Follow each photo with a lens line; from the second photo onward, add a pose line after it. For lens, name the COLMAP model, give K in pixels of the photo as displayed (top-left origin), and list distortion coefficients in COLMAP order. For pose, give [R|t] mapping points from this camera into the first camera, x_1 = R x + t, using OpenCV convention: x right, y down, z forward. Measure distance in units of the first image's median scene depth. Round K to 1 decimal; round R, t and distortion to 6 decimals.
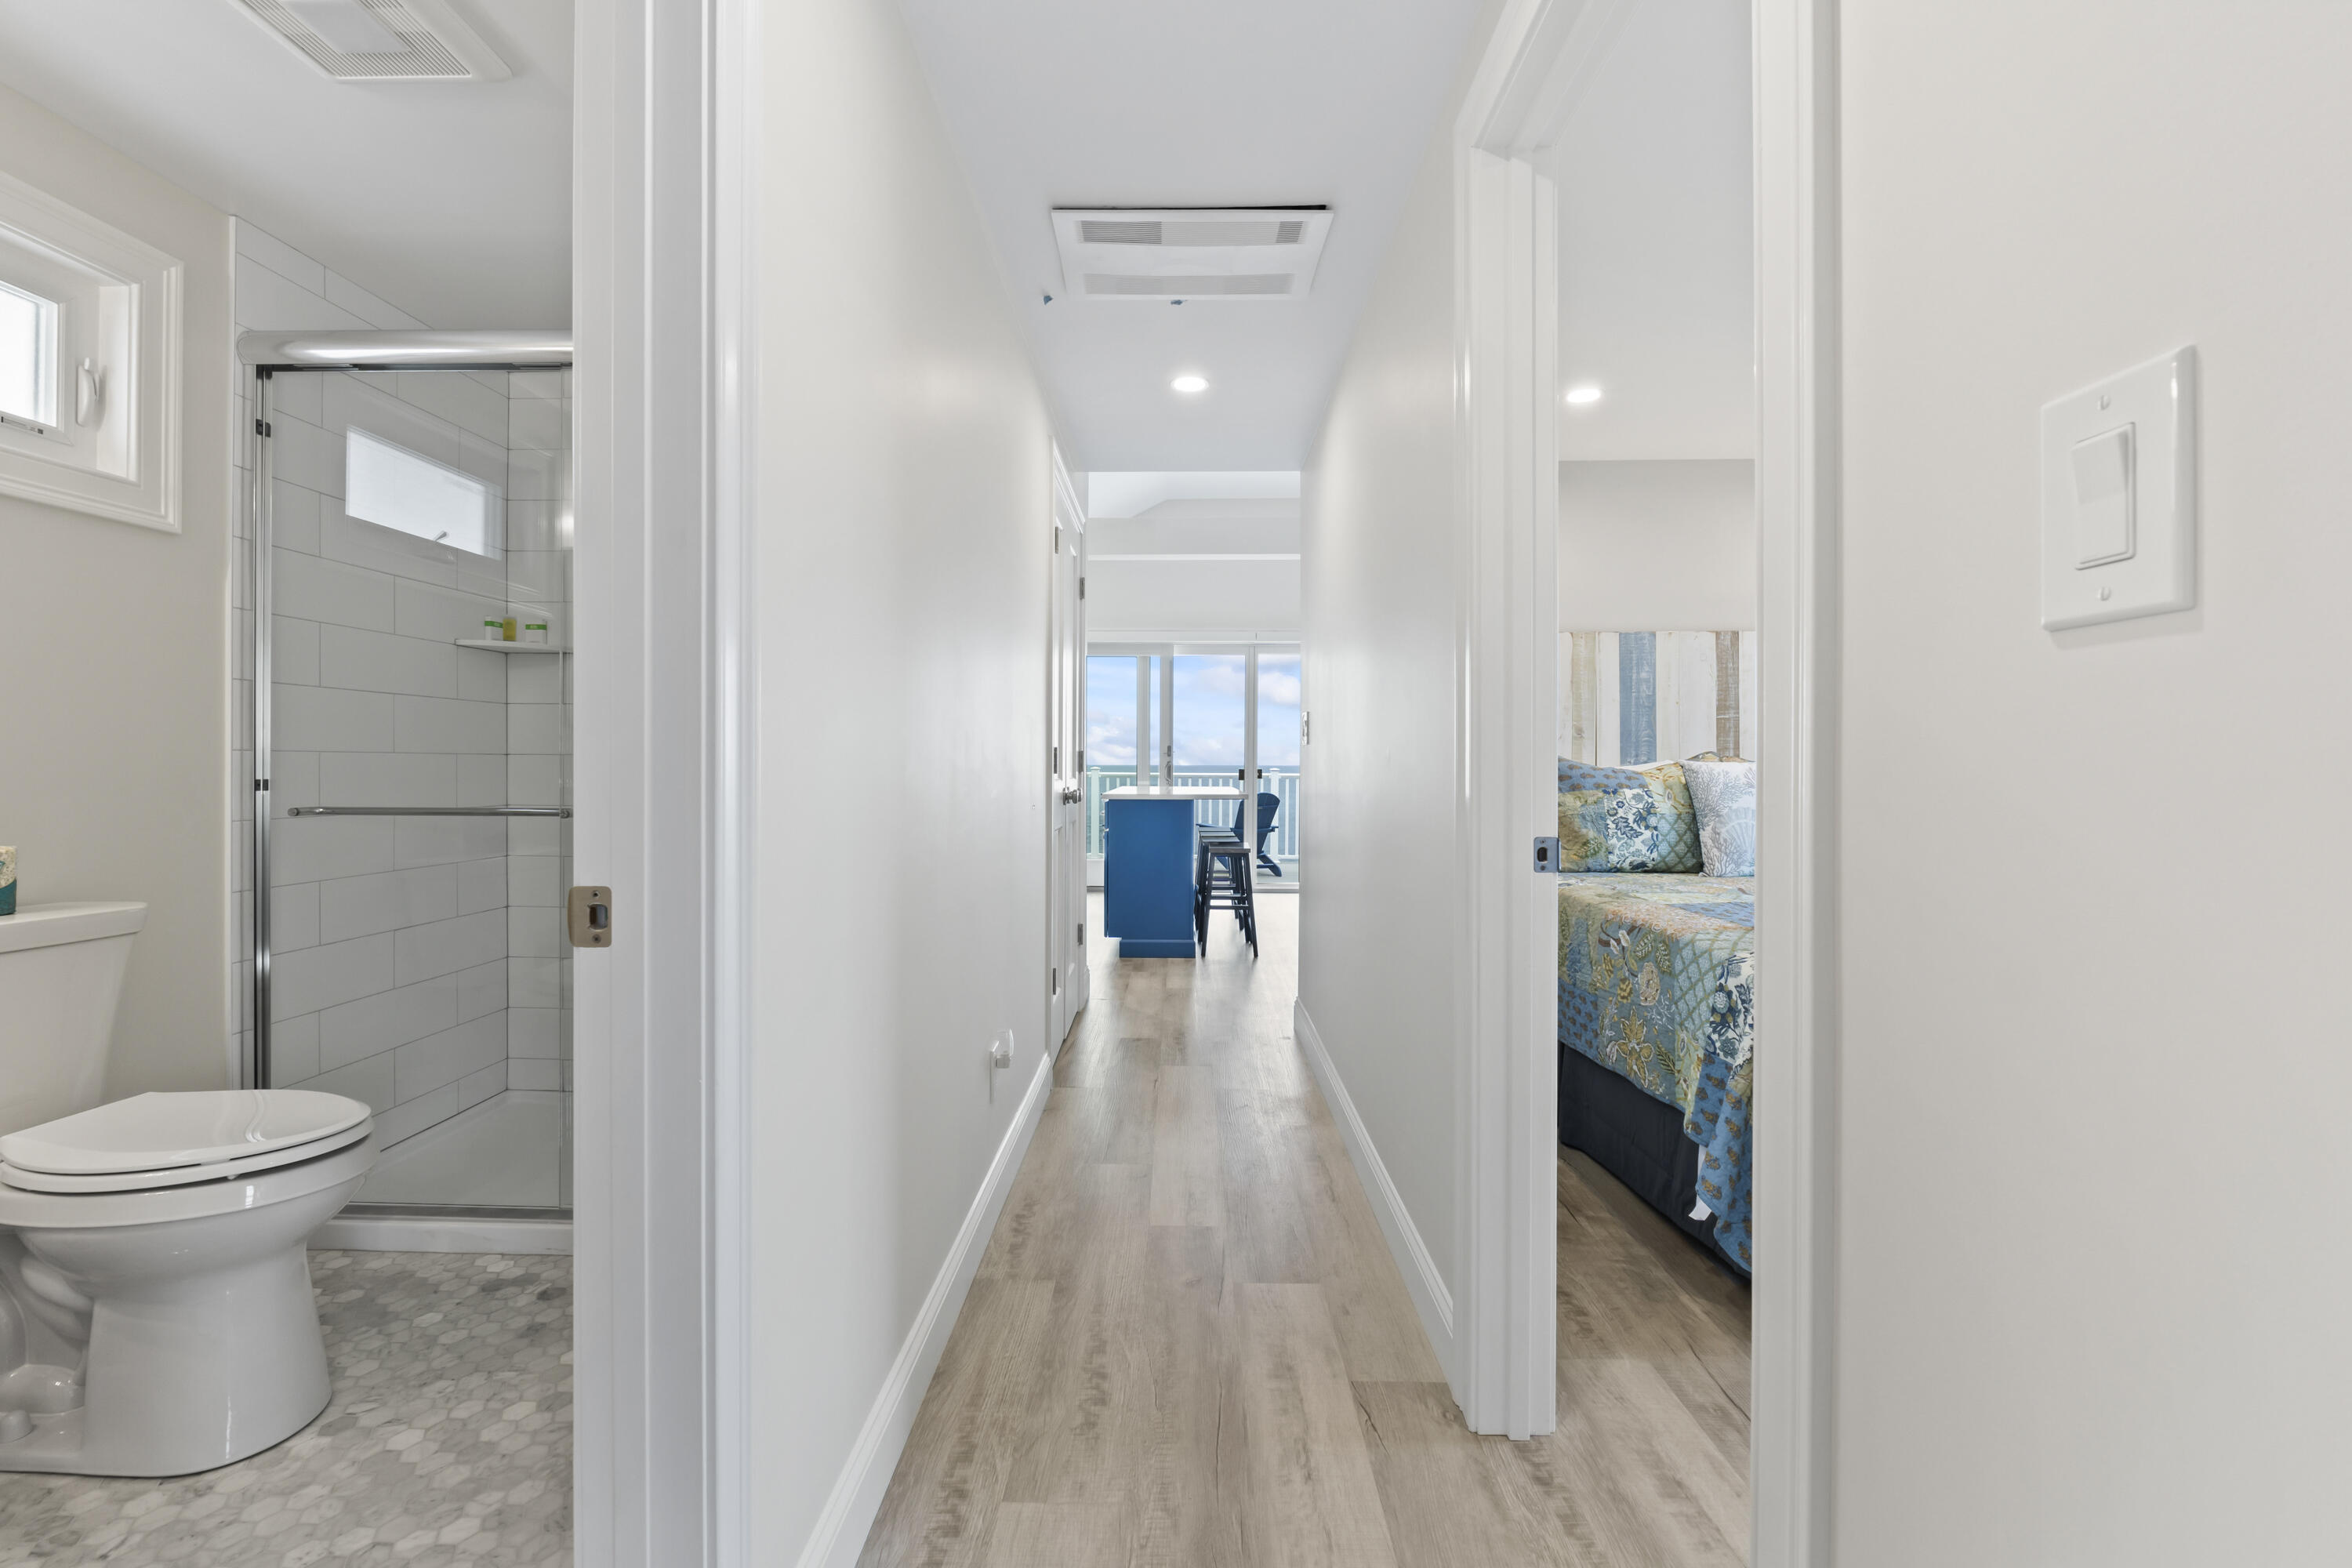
lens RADIAL K [[1002.2, 0, 1158.1], [0, 1002.2, 775.1], [0, 0, 1]] dist [-0.001208, -0.000220]
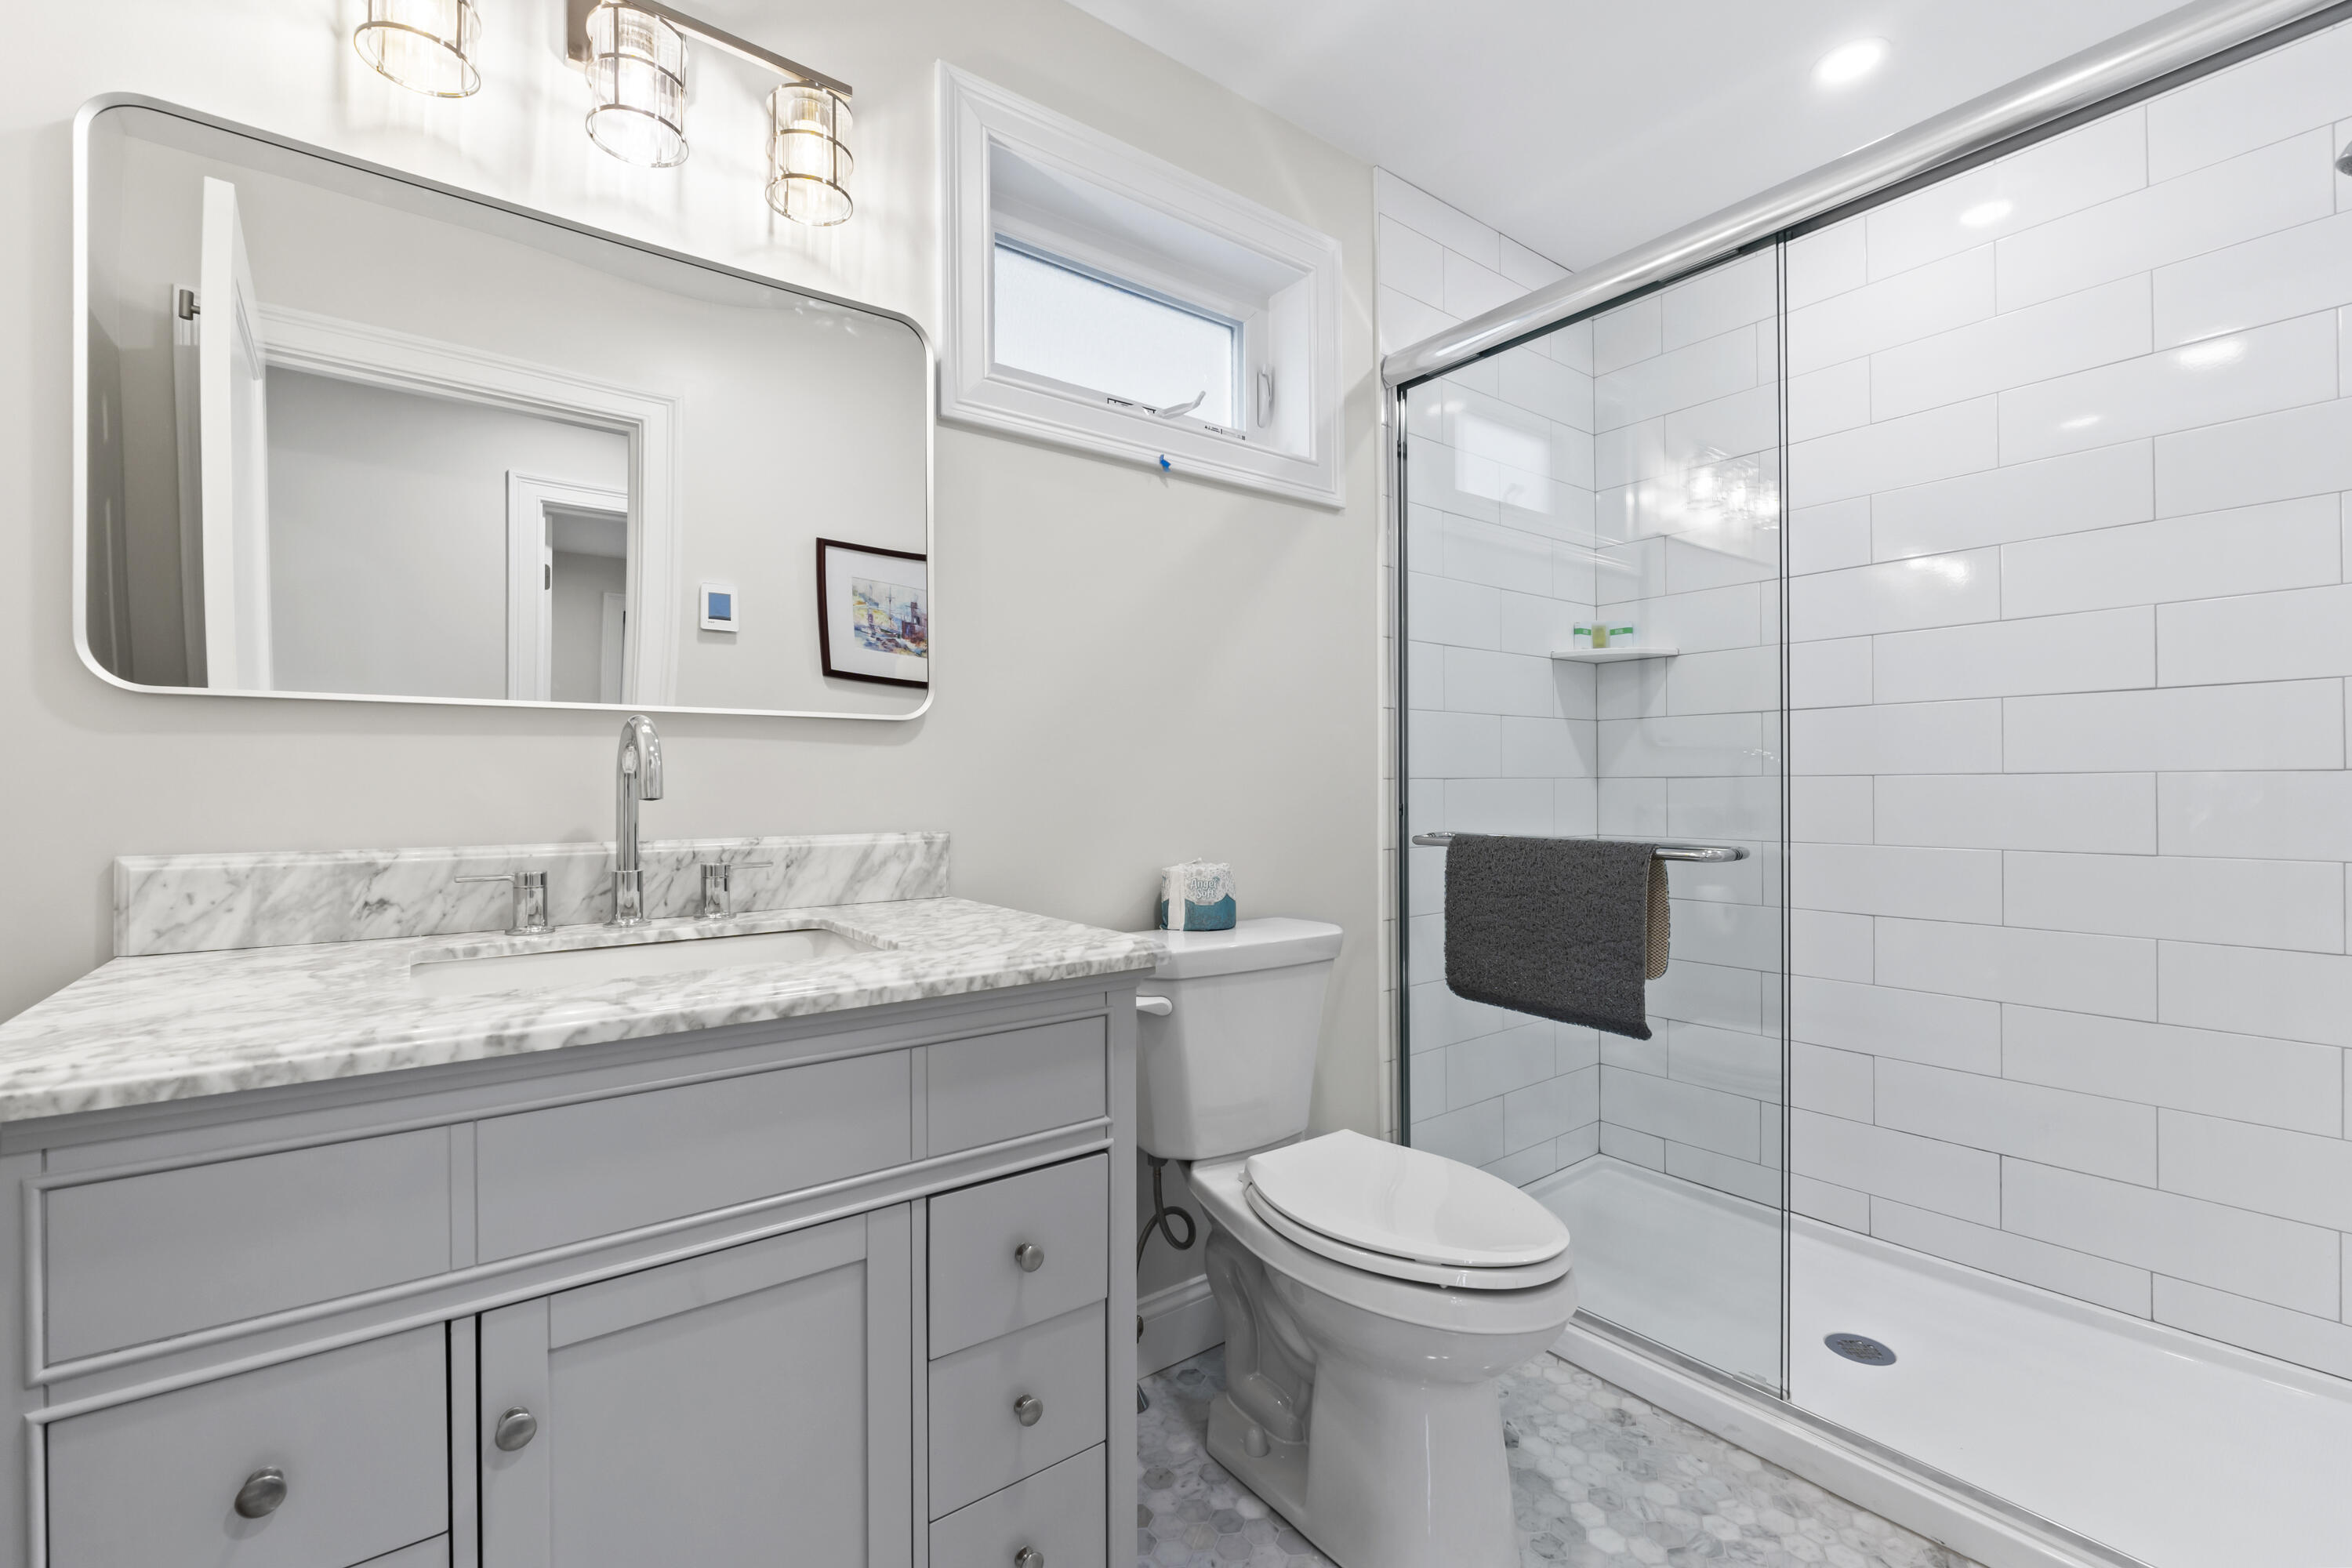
lens RADIAL K [[1002.2, 0, 1158.1], [0, 1002.2, 775.1], [0, 0, 1]] dist [-0.001208, -0.000220]
pose [[0.621308, -0.020636, -0.783295, -0.279094], [0.004311, 0.999728, -0.022919, -0.005392], [0.783554, 0.010863, 0.621228, 0.205982]]
